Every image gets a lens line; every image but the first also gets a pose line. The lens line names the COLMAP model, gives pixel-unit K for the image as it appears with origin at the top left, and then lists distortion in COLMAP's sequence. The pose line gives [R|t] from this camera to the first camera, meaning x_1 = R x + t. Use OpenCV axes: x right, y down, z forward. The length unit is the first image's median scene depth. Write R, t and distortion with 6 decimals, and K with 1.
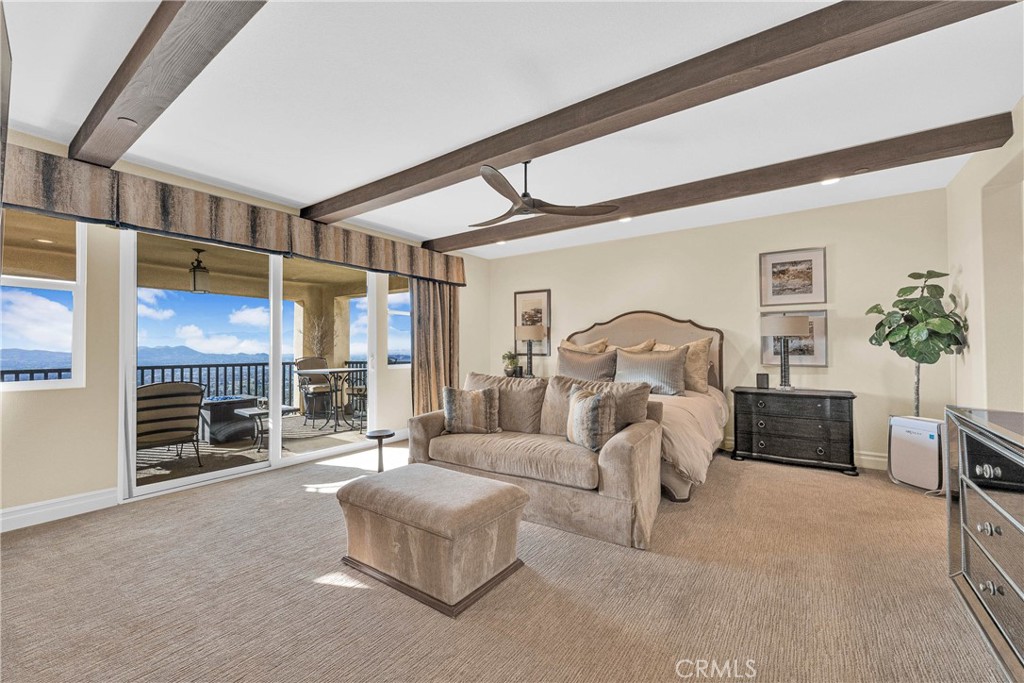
lens RADIAL K [[421.7, 0, 513.1], [0, 421.7, 338.4], [0, 0, 1]] dist [0.015160, -0.000048]
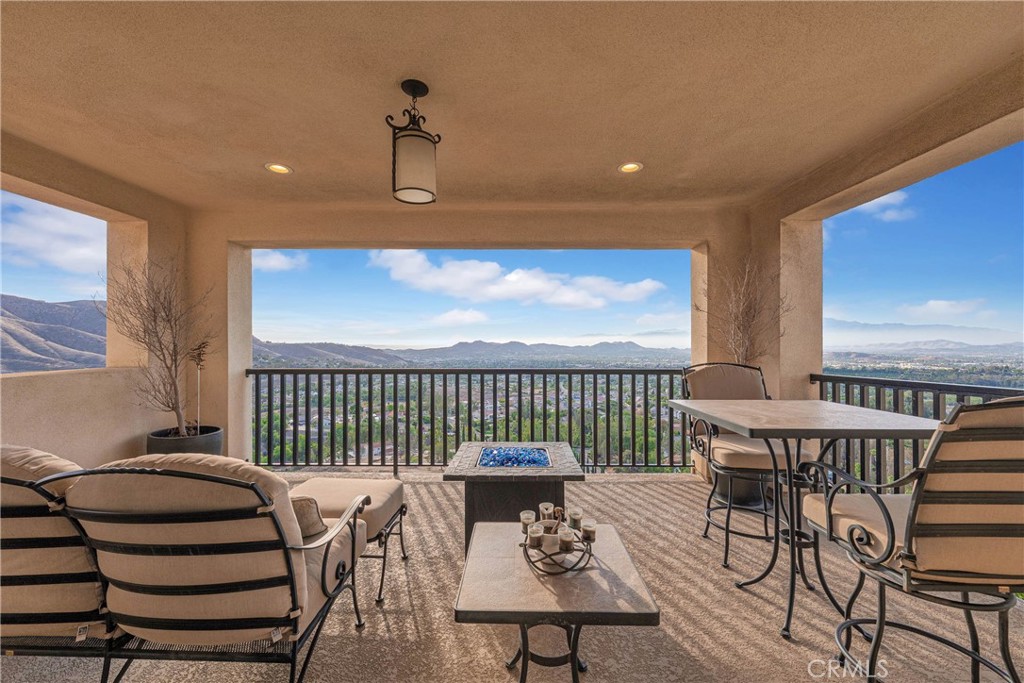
lens RADIAL K [[421.7, 0, 514.3], [0, 421.7, 348.6], [0, 0, 1]] dist [0.015160, -0.000048]
pose [[0.543042, -0.015407, -0.839564, -0.470764], [-0.000926, 0.999820, -0.018947, 0.080741], [0.839705, 0.011066, 0.542930, 1.207971]]
